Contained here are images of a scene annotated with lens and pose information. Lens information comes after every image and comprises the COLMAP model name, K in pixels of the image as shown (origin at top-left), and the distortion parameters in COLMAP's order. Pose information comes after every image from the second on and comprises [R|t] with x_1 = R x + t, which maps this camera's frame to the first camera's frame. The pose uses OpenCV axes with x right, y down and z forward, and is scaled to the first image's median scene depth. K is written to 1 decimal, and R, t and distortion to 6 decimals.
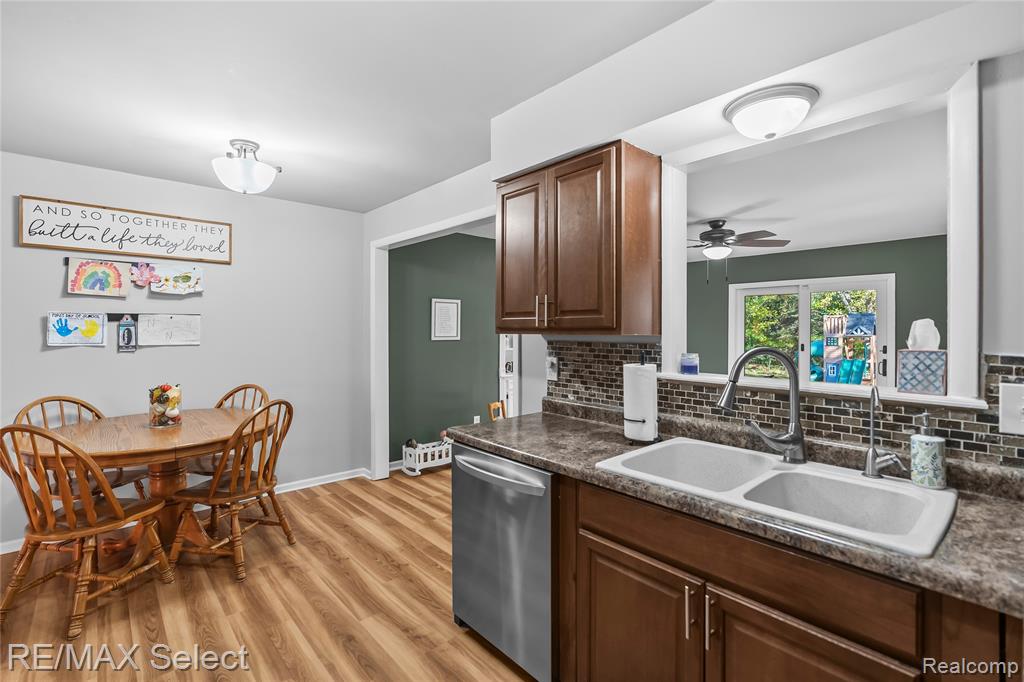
lens RADIAL K [[463.1, 0, 517.6], [0, 463.1, 331.0], [0, 0, 1]] dist [-0.009528, 0.003322]
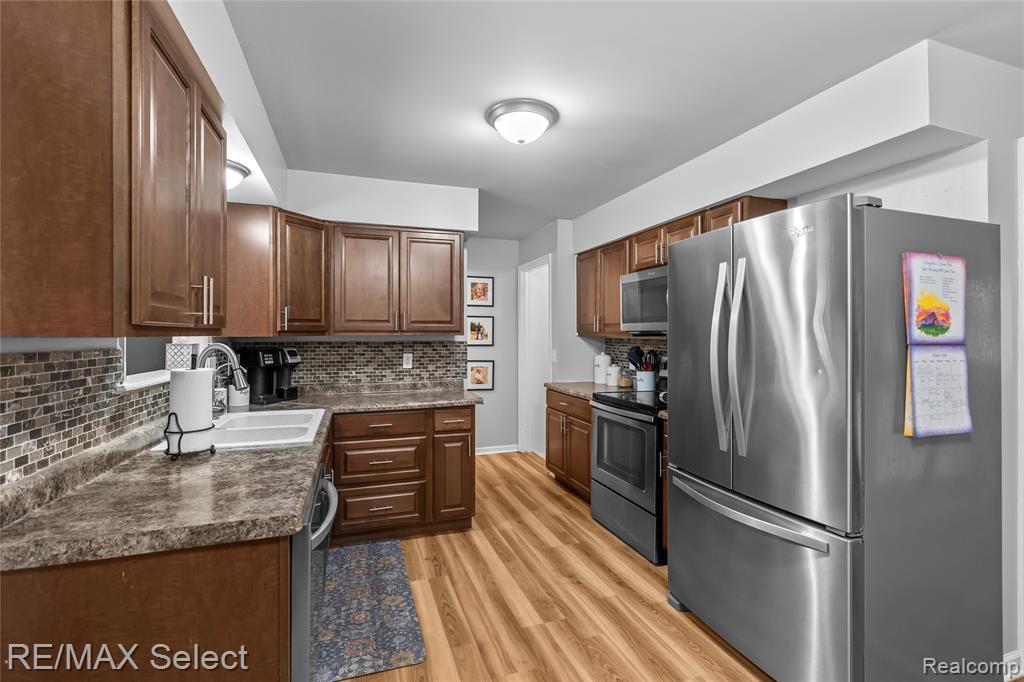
lens RADIAL K [[463.1, 0, 511.7], [0, 463.1, 332.7], [0, 0, 1]] dist [-0.009528, 0.003322]
pose [[-0.920016, -0.000513, 0.391880, -0.452143], [-0.001322, 0.999998, -0.001795, 0.001890], [-0.391878, -0.002170, -0.920015, 1.080870]]
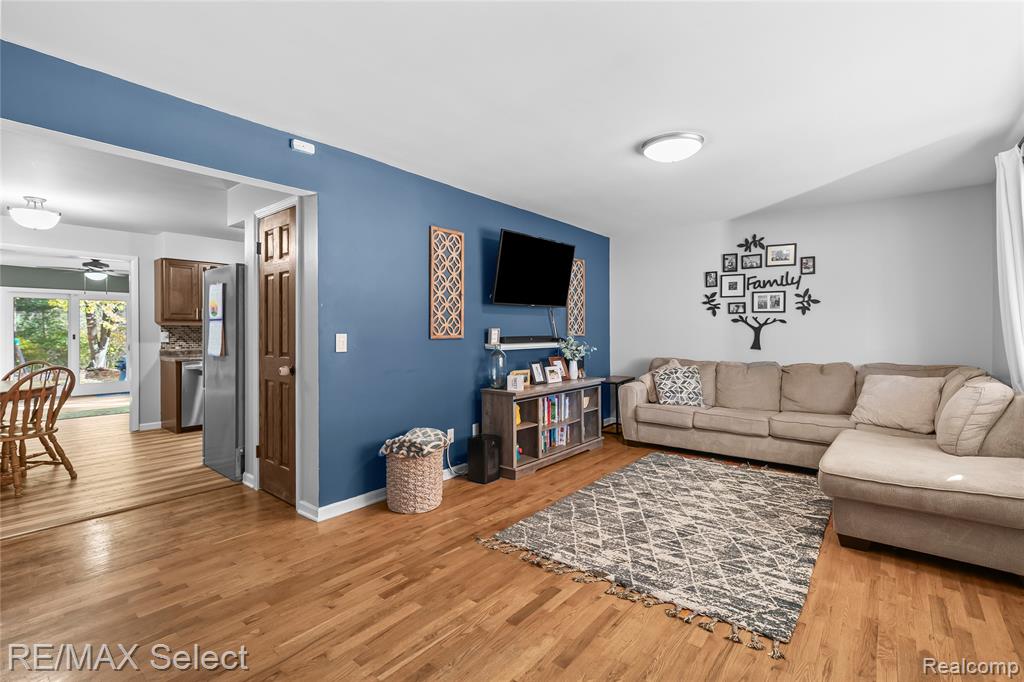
lens RADIAL K [[463.1, 0, 521.3], [0, 463.1, 336.0], [0, 0, 1]] dist [-0.009528, 0.003322]
pose [[-0.157597, -0.008706, 0.987465, -2.300089], [0.003711, 0.999949, 0.009409, 0.055815], [-0.987497, 0.005147, -0.157557, -0.375338]]
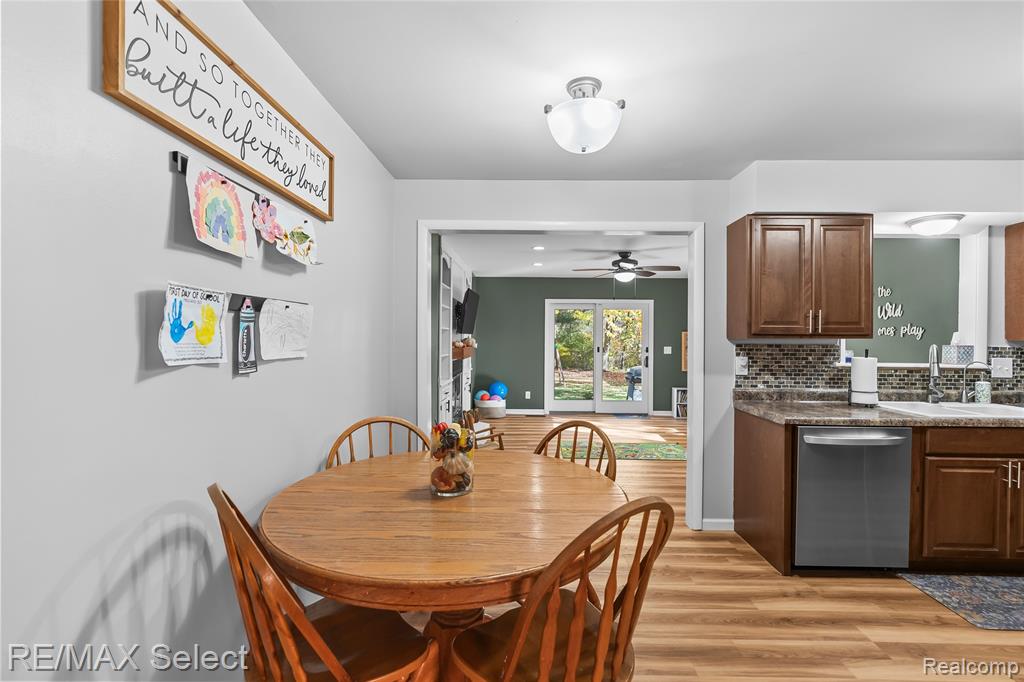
lens RADIAL K [[463.1, 0, 517.2], [0, 463.1, 341.1], [0, 0, 1]] dist [-0.009528, 0.003322]
pose [[0.686823, -0.002492, 0.726821, -1.163020], [-0.003460, 0.999972, 0.006698, 0.006899], [-0.726817, -0.007116, 0.686794, 0.531610]]
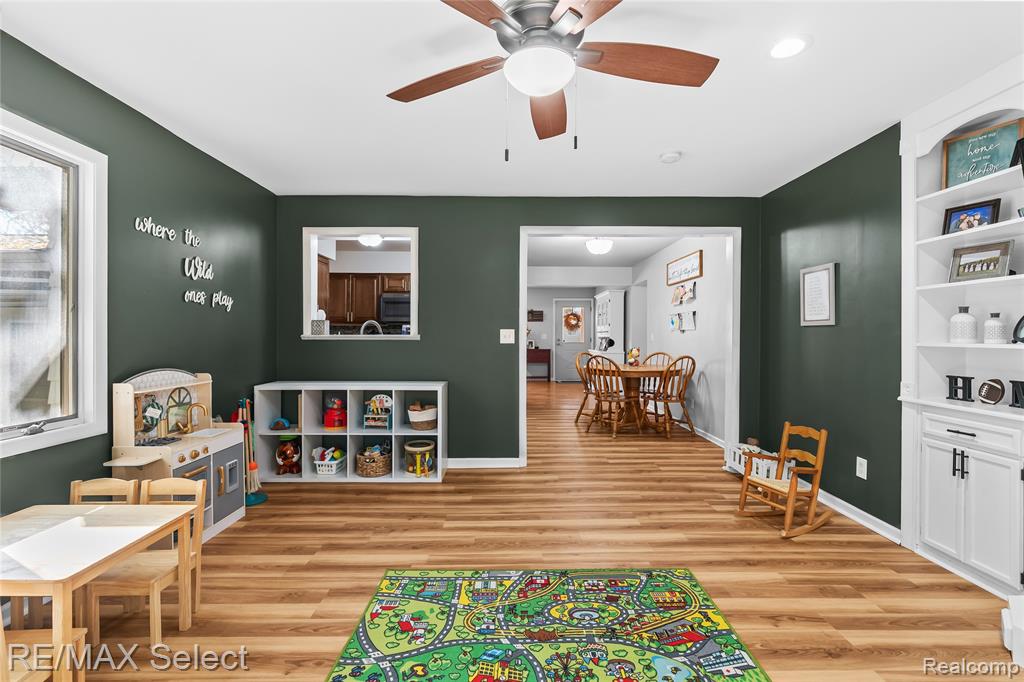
lens RADIAL K [[463.1, 0, 513.7], [0, 463.1, 335.2], [0, 0, 1]] dist [-0.009528, 0.003322]
pose [[-0.665264, -0.006069, -0.746583, 1.175138], [-0.006636, 0.999976, -0.002215, 0.068881], [0.746578, 0.003481, -0.665288, 2.003480]]
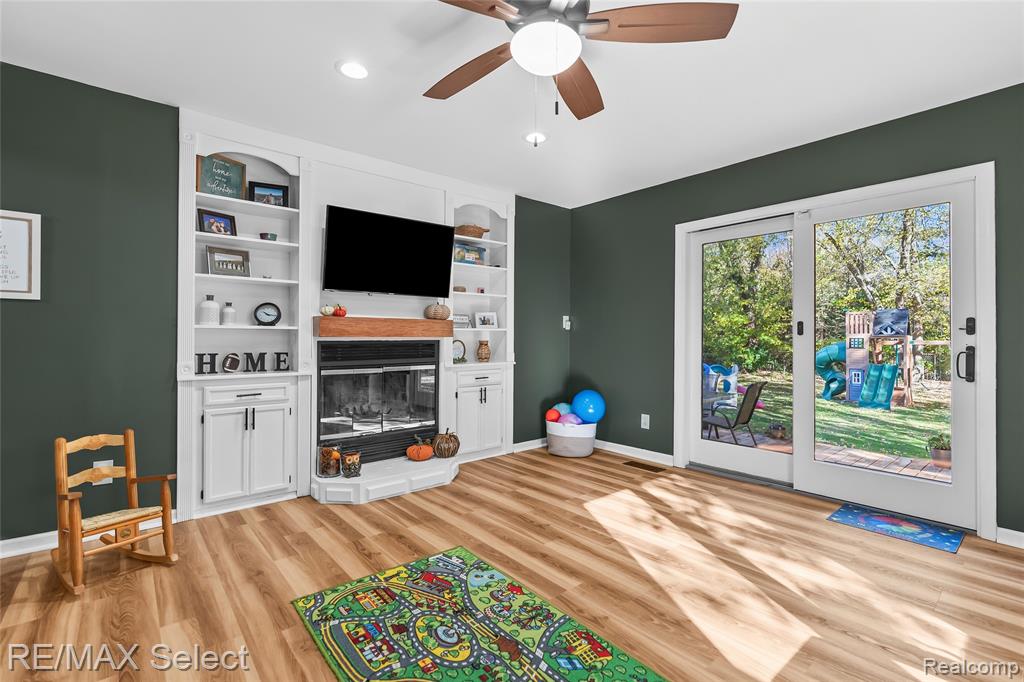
lens RADIAL K [[463.1, 0, 523.0], [0, 463.1, 336.3], [0, 0, 1]] dist [-0.009528, 0.003322]
pose [[0.999624, 0.000649, -0.027410, 0.686676], [-0.000785, 0.999988, -0.004919, 0.105993], [0.027407, 0.004939, 0.999612, 1.009709]]
